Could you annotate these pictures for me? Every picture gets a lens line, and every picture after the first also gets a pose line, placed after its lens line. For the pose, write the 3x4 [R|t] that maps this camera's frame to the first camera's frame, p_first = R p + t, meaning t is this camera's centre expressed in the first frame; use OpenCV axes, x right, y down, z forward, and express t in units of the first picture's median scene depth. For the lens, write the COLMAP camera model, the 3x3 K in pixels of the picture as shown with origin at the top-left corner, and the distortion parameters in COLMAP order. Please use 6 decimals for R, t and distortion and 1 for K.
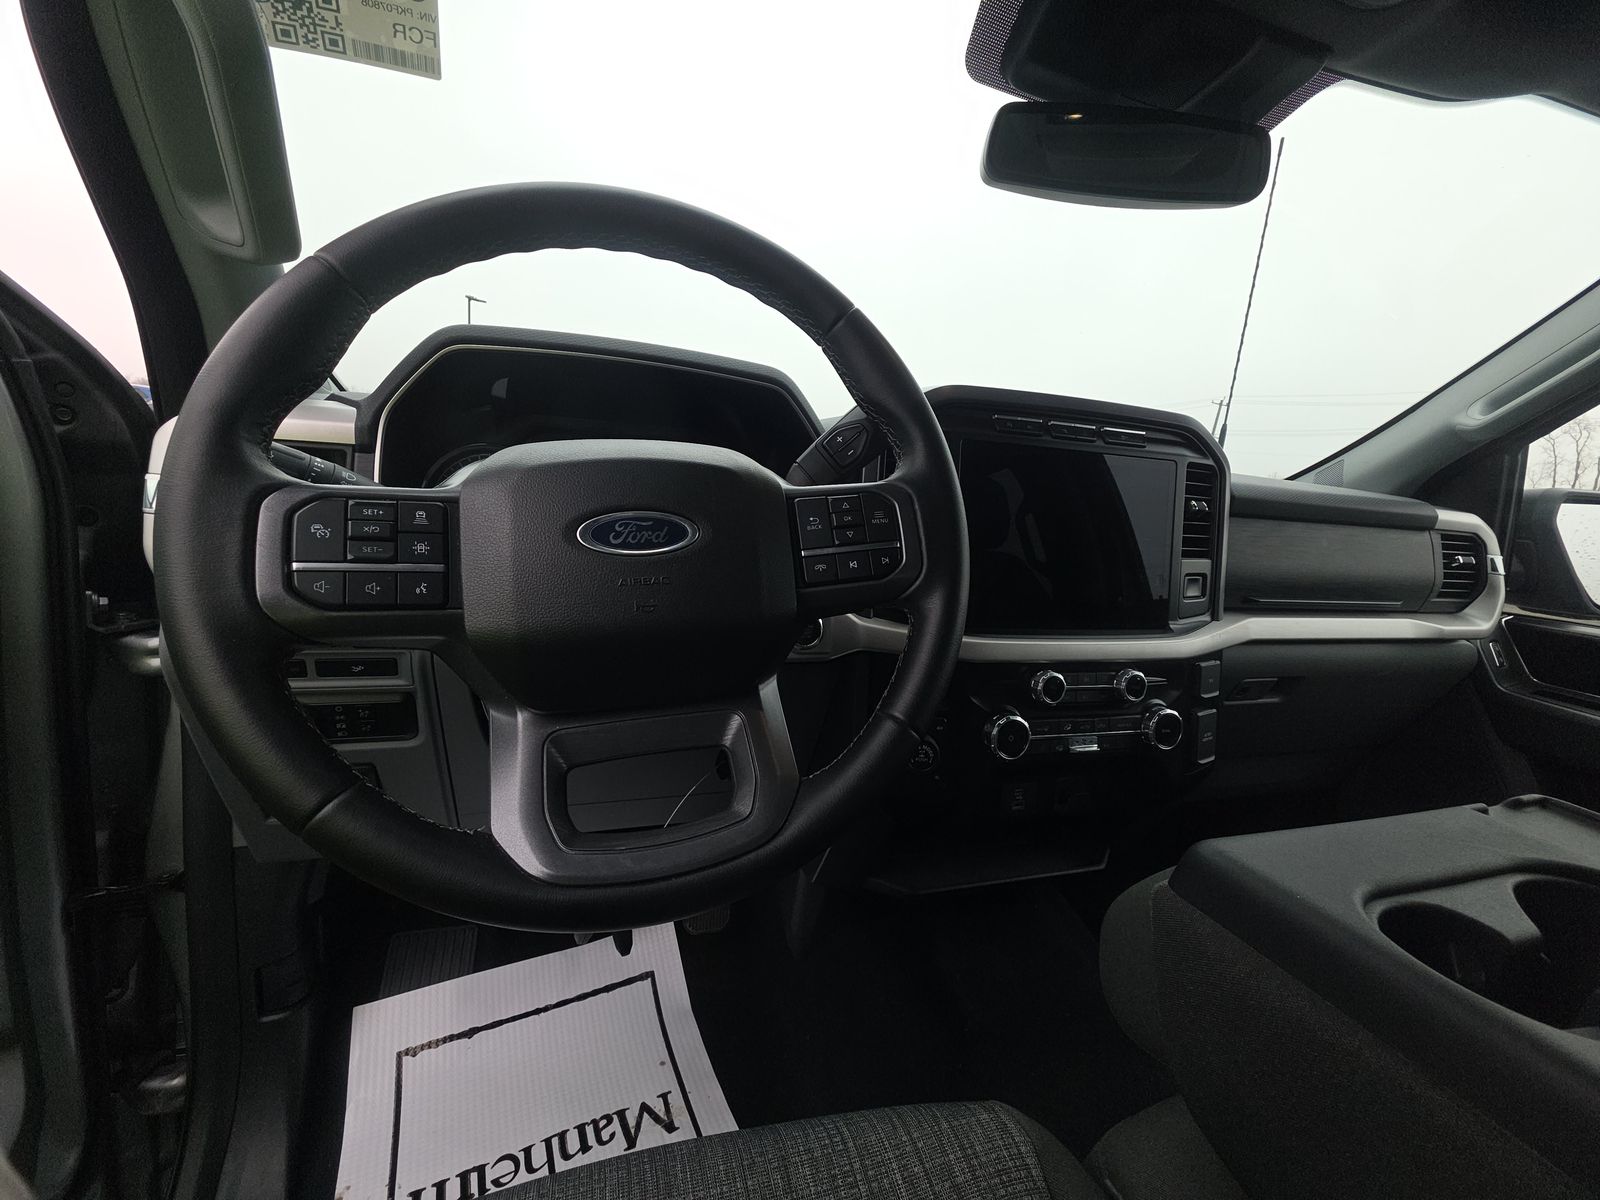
lens RADIAL K [[640.6, 0, 801.5], [0, 640.6, 596.4], [0, 0, 1]] dist [0.010836, -0.005849]
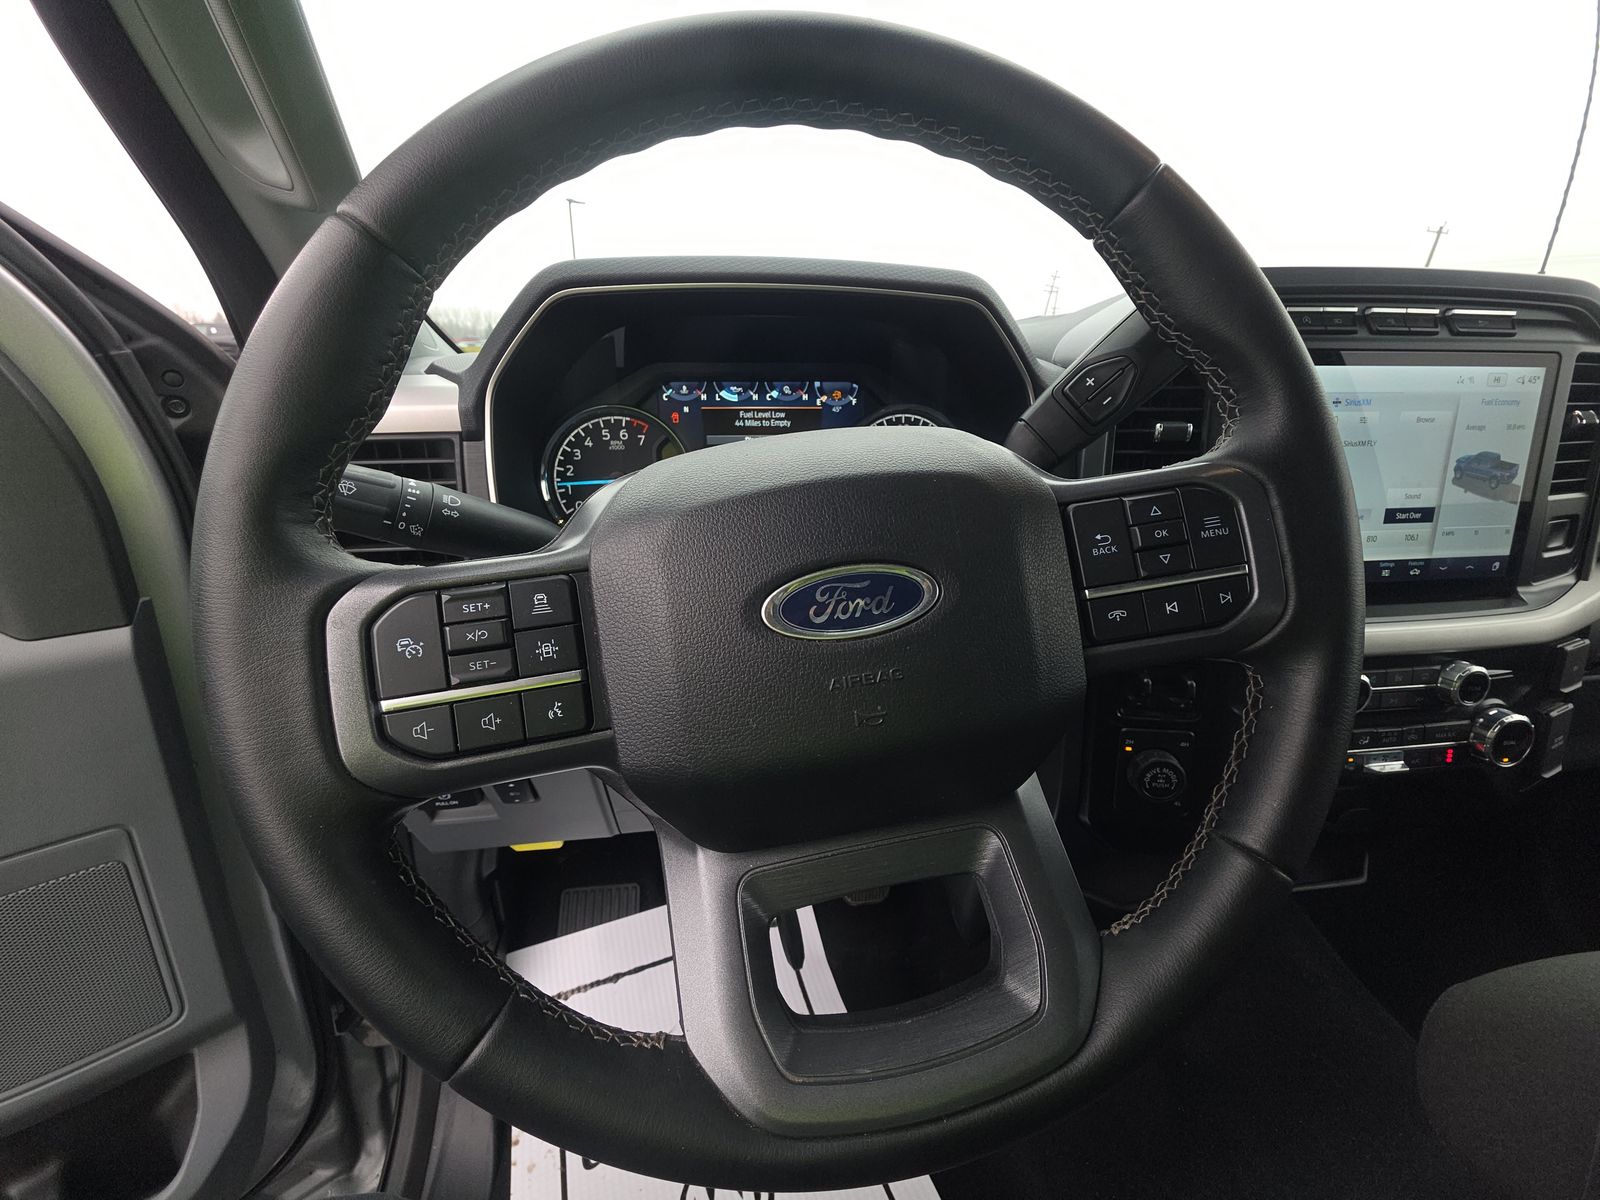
lens RADIAL K [[640.6, 0, 801.5], [0, 640.6, 596.4], [0, 0, 1]] dist [0.010836, -0.005849]
pose [[0.984984, -0.015349, -0.171960, -0.126286], [0.043325, 0.986143, 0.160142, -0.139945], [0.167119, -0.165187, 0.972000, 0.236319]]
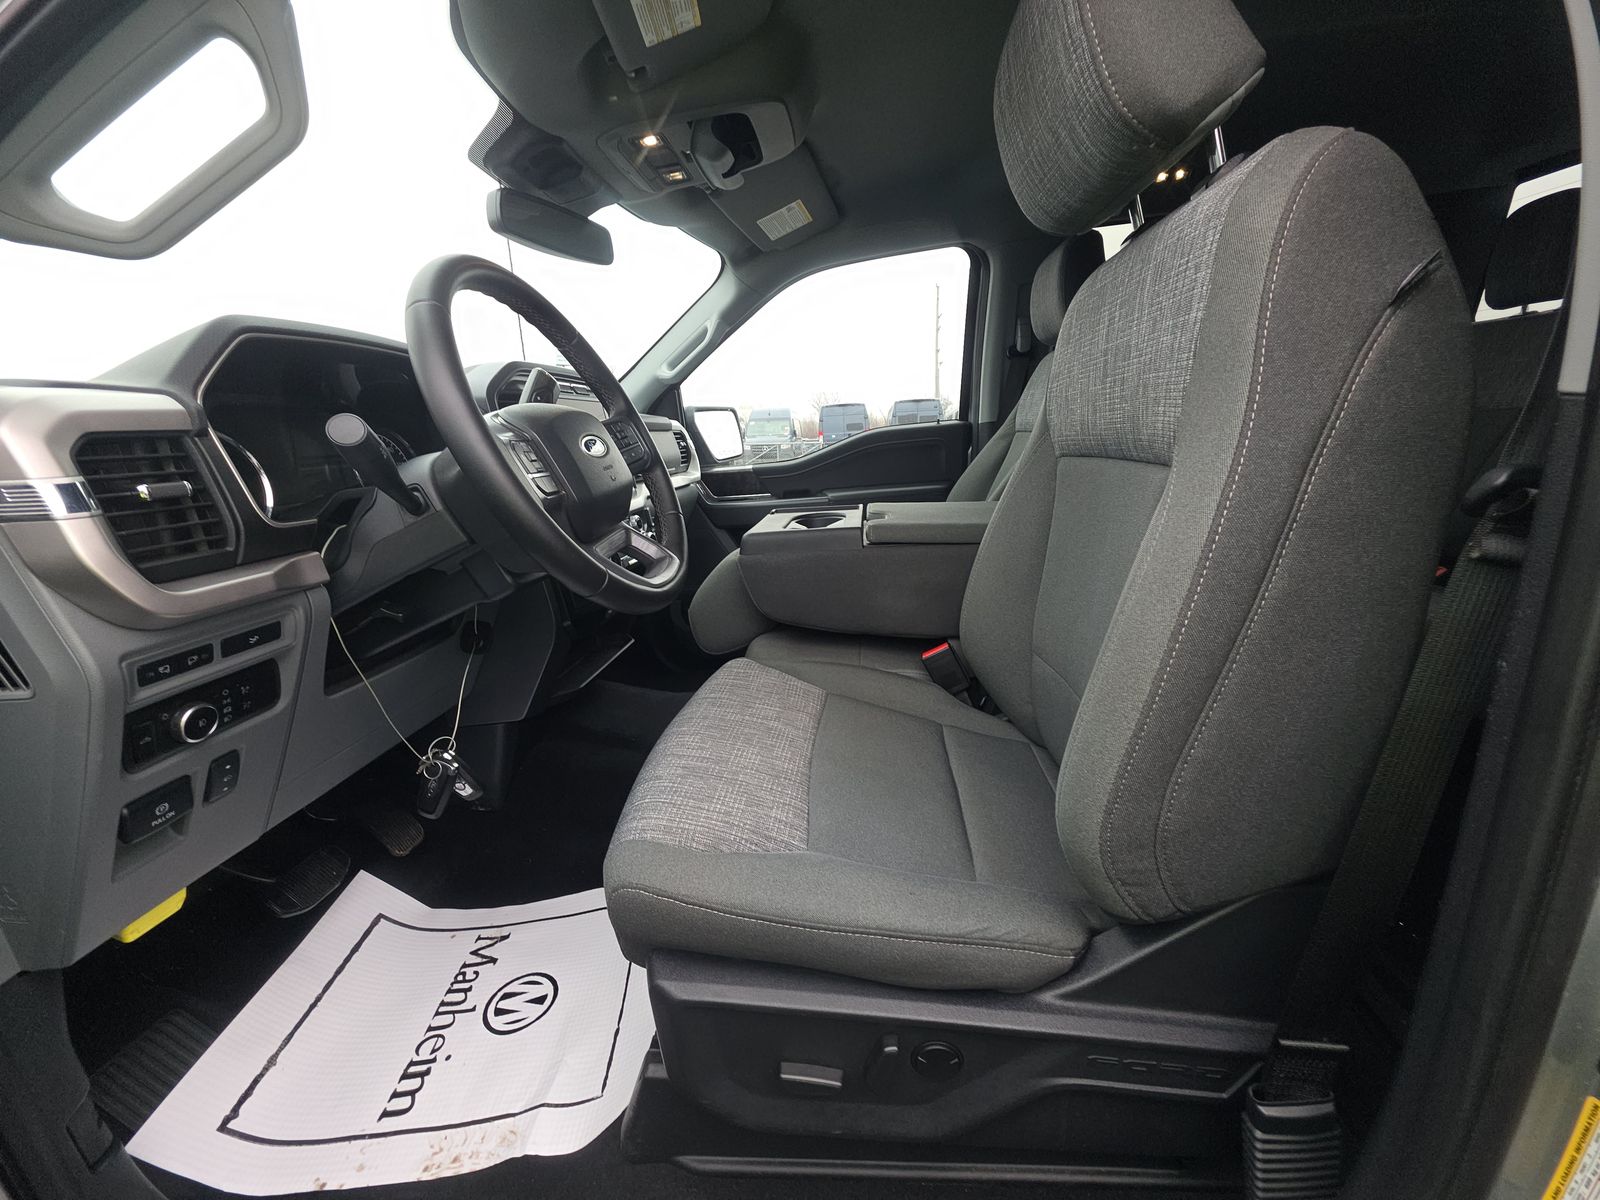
lens RADIAL K [[640.6, 0, 801.5], [0, 640.6, 596.4], [0, 0, 1]] dist [0.010836, -0.005849]
pose [[0.389907, -0.320176, 0.863400, -1.310653], [0.267135, 0.936617, 0.226690, 0.064381], [-0.881256, 0.142256, 0.450723, -0.317685]]
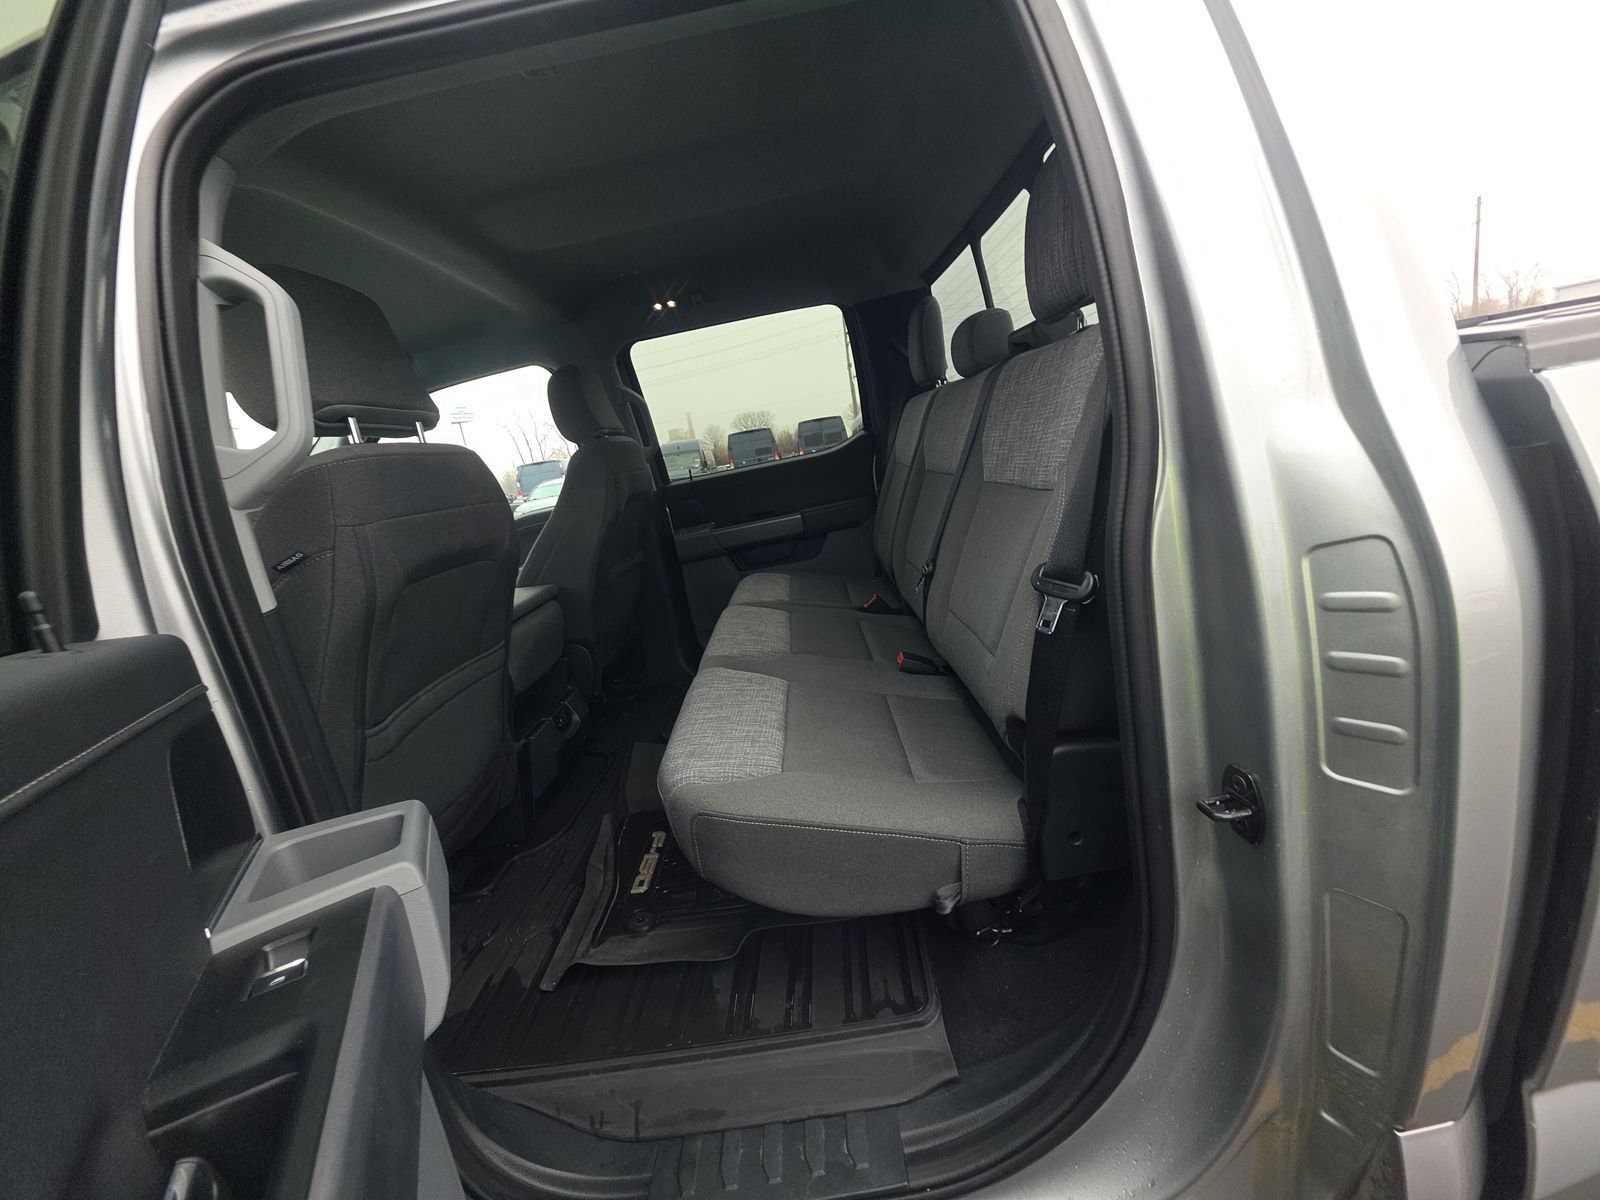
lens RADIAL K [[640.6, 0, 801.5], [0, 640.6, 596.4], [0, 0, 1]] dist [0.010836, -0.005849]
pose [[0.295854, -0.338983, 0.893063, -1.004600], [0.368720, 0.902985, 0.220599, 0.341079], [-0.881201, 0.264025, 0.392142, -2.433227]]
